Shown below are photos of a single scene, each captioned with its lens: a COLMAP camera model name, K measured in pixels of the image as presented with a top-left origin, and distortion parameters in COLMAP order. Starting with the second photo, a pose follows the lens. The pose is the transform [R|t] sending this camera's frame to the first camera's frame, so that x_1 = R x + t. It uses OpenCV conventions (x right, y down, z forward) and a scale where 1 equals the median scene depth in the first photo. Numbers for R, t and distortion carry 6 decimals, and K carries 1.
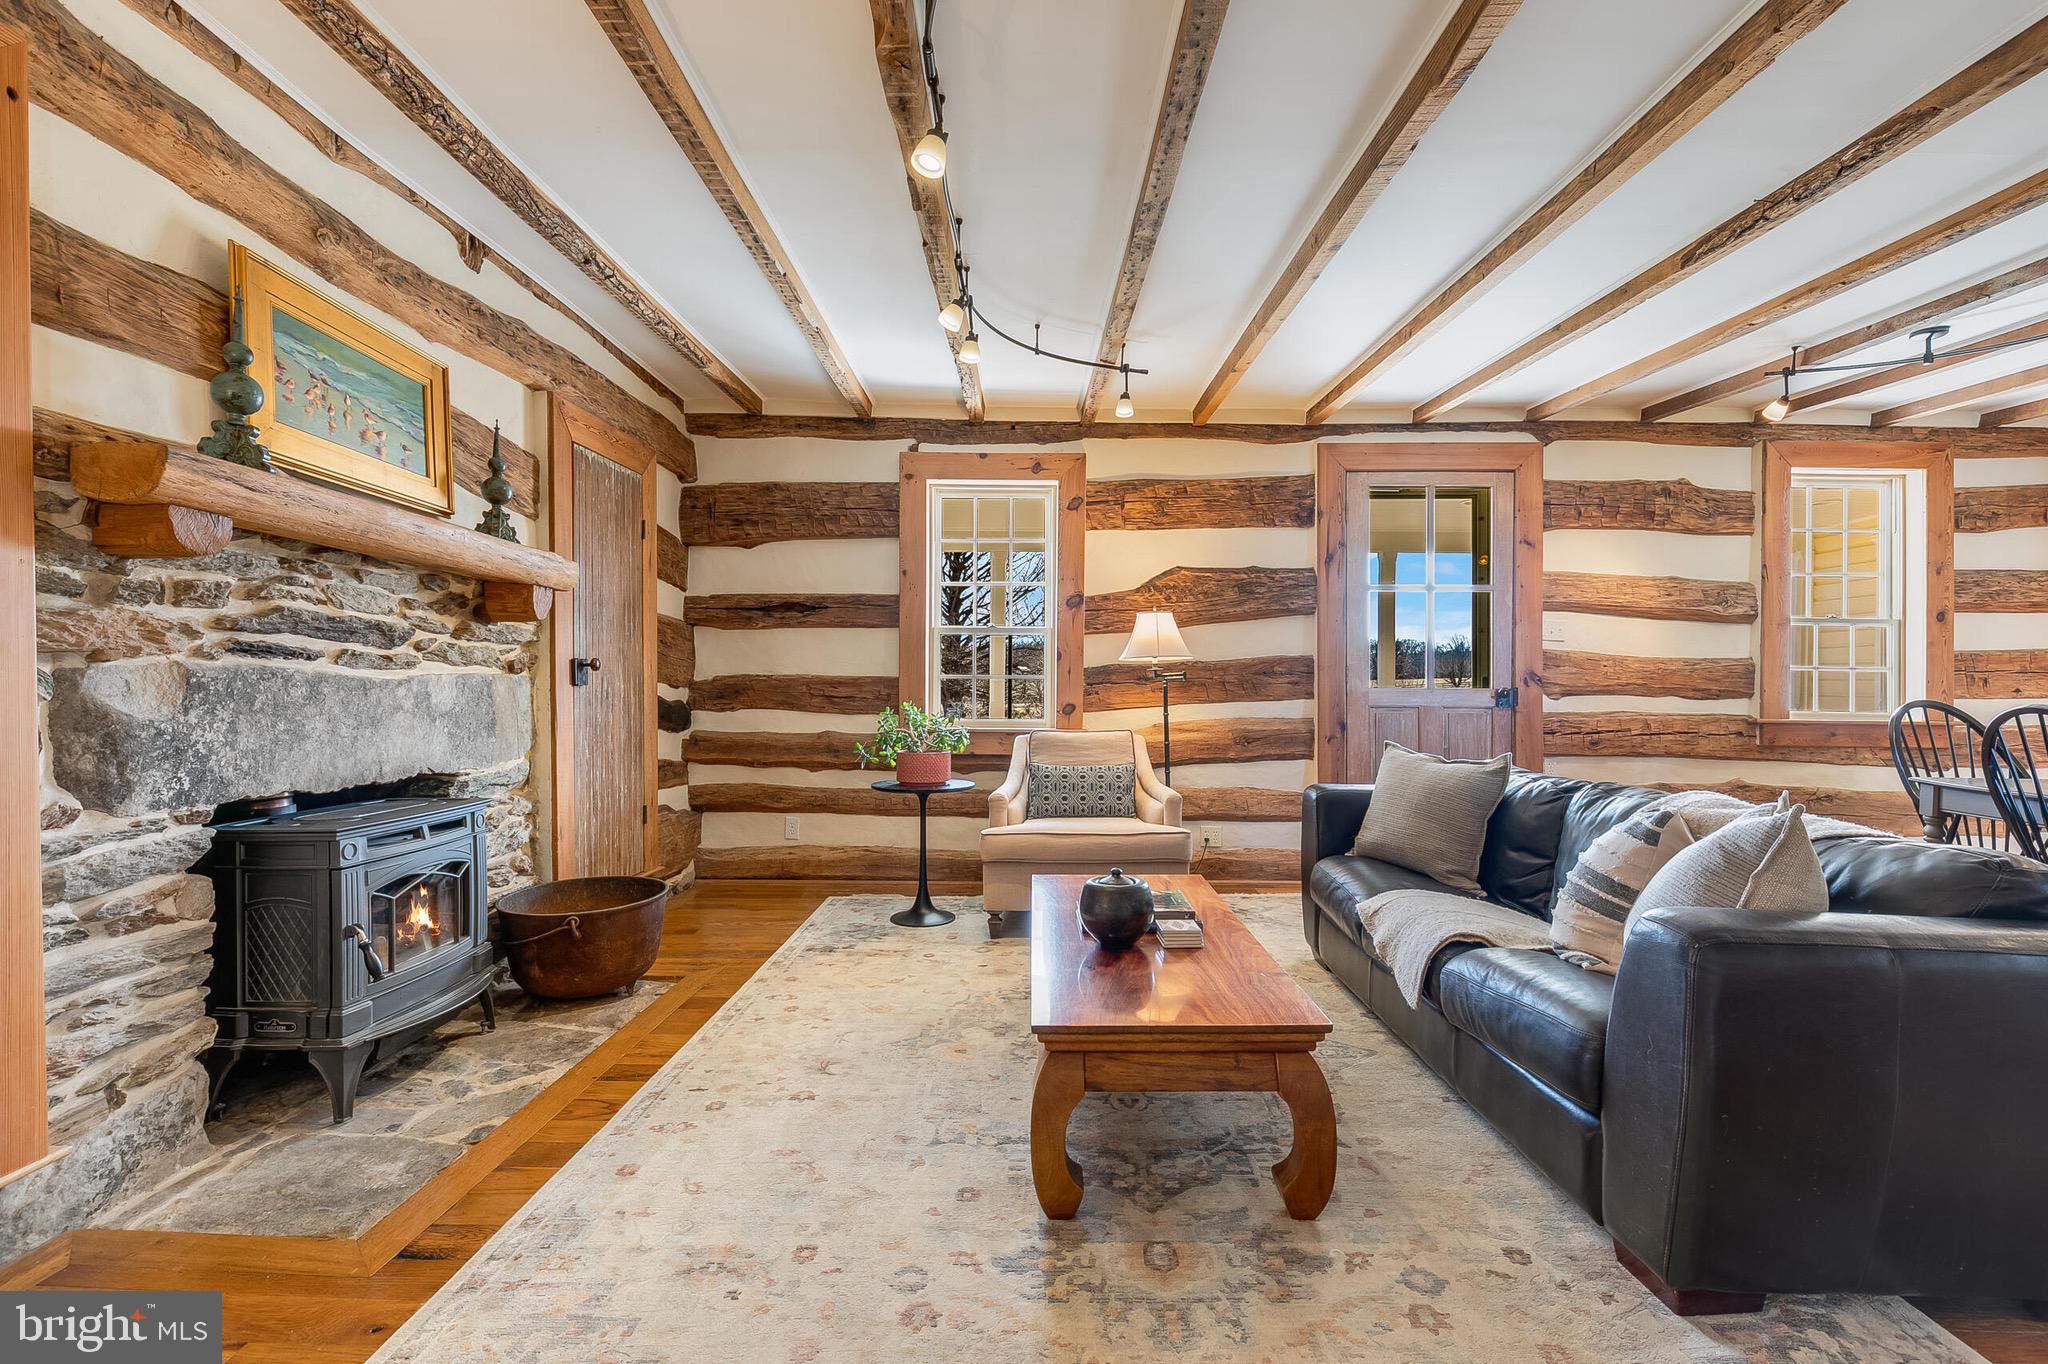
lens RADIAL K [[924.9, 0, 1018.2], [0, 924.9, 696.2], [0, 0, 1]] dist [0.011896, -0.003795]
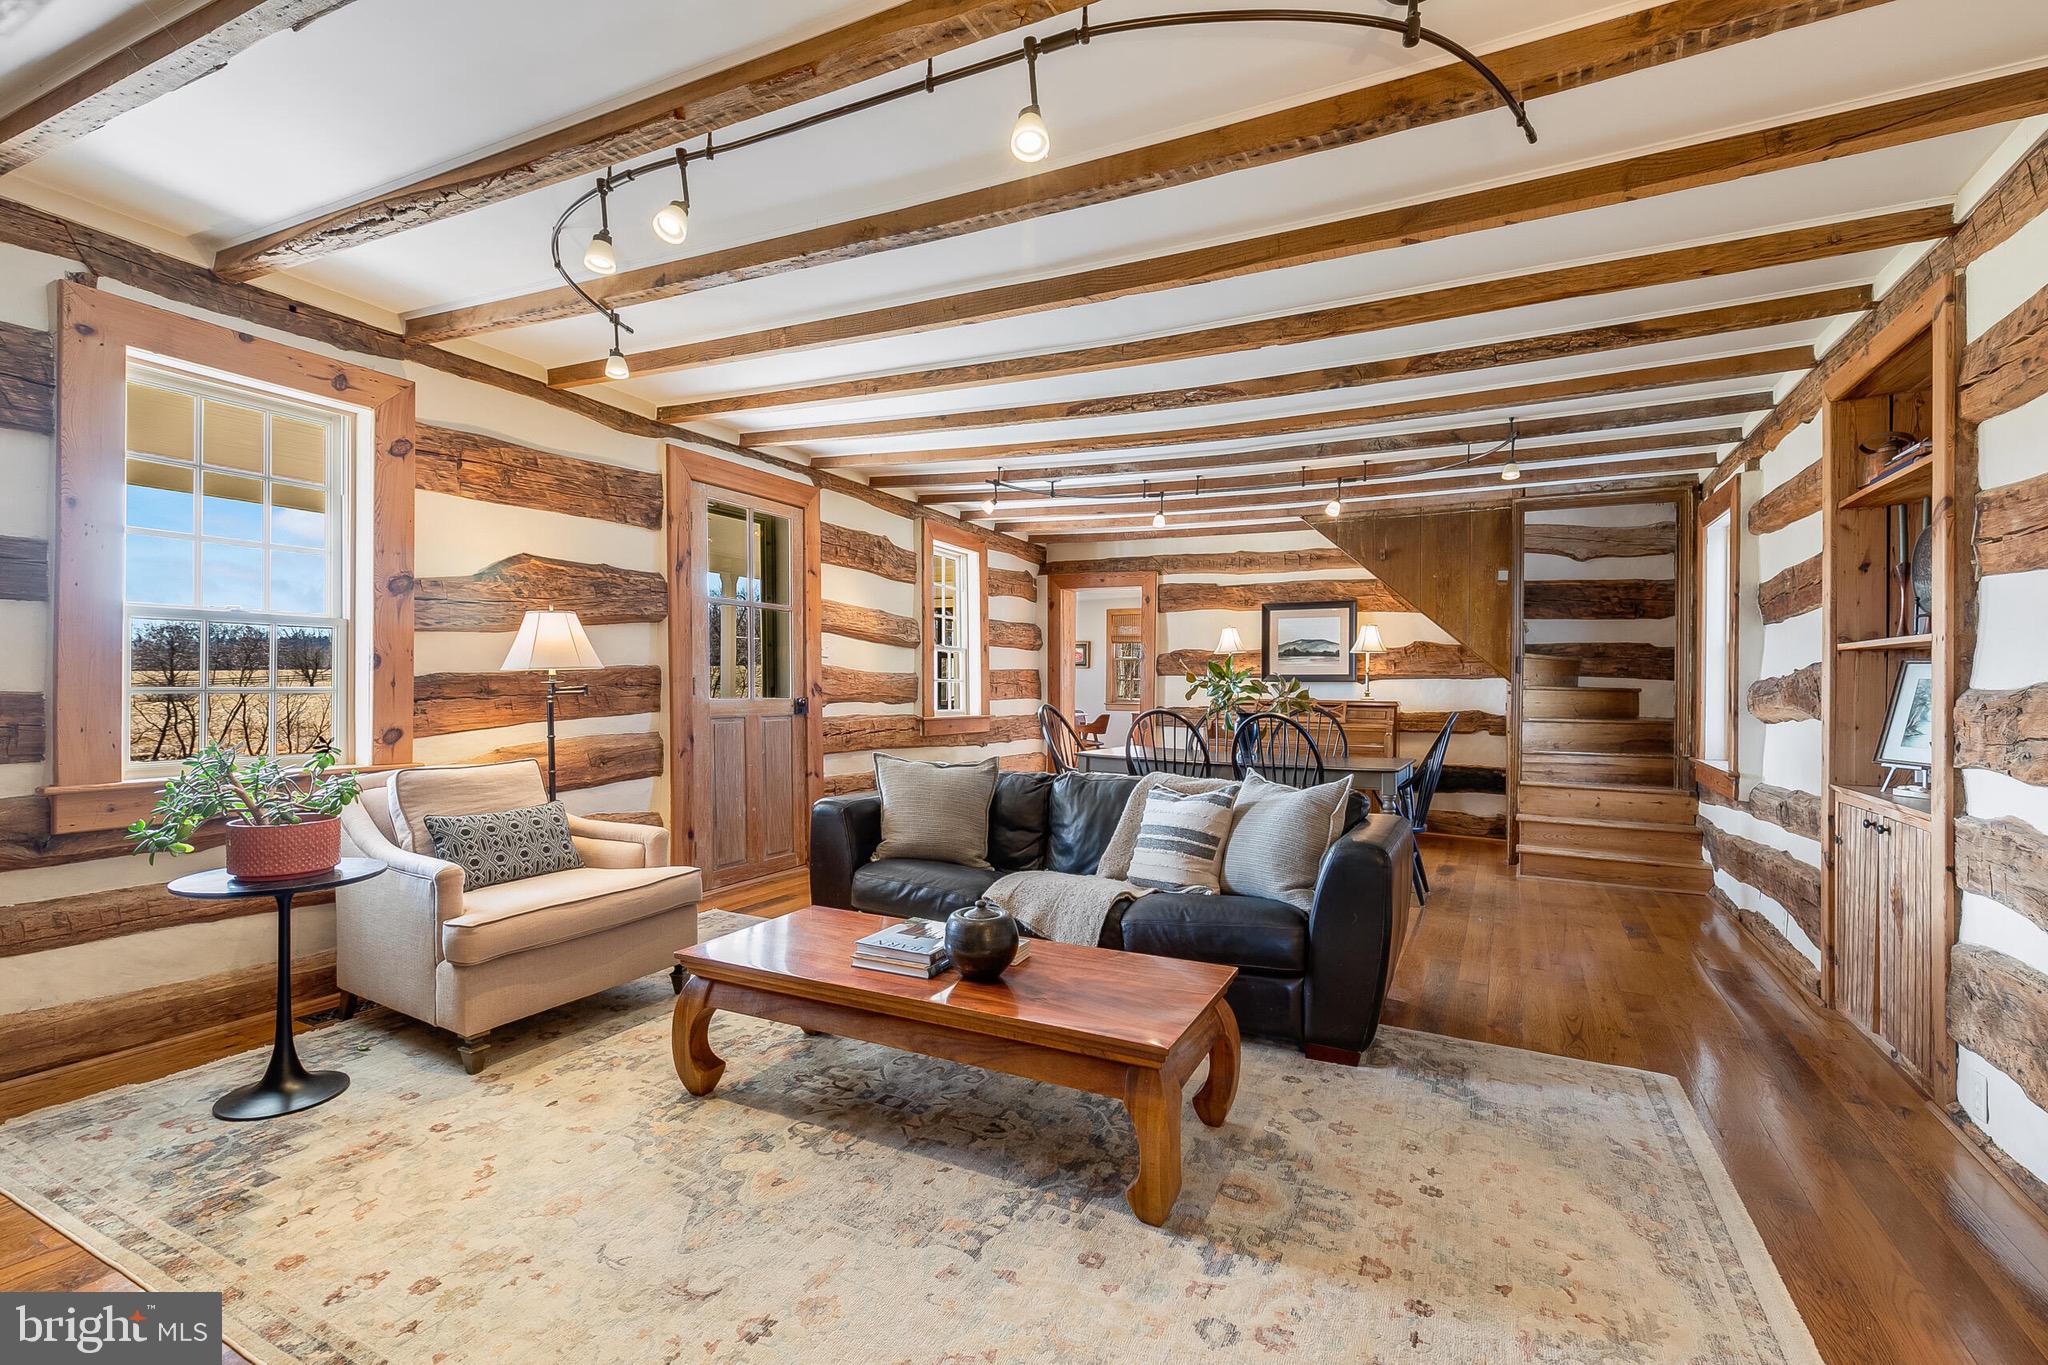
lens RADIAL K [[924.9, 0, 1024.1], [0, 924.9, 688.5], [0, 0, 1]] dist [0.011896, -0.003795]
pose [[0.441413, -0.005628, 0.897287, -0.375796], [0.006155, 0.999976, 0.003244, -0.022097], [-0.897283, 0.004091, 0.441437, 0.254508]]
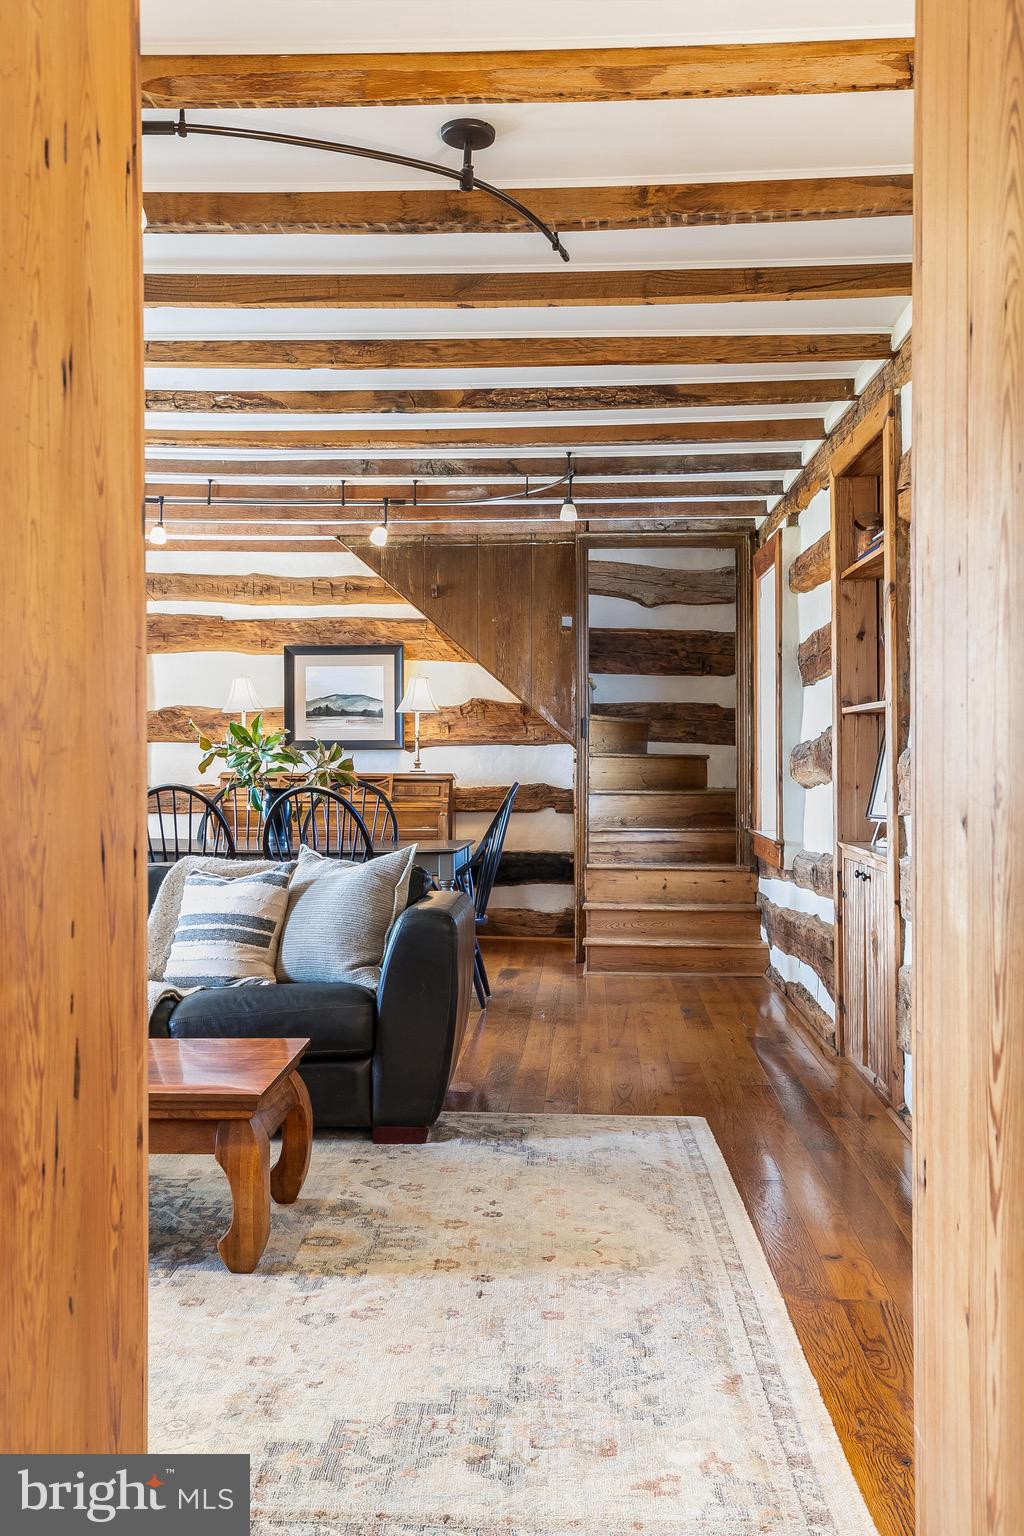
lens RADIAL K [[1468.1, 0, 513.6], [0, 1468.1, 755.0], [0, 0, 1]] dist [0.055137, 0.000000]
pose [[0.029062, -0.000698, 0.999577, -0.647535], [0.013910, 0.999903, 0.000294, -0.016263], [-0.999481, 0.013896, 0.029068, 0.241057]]
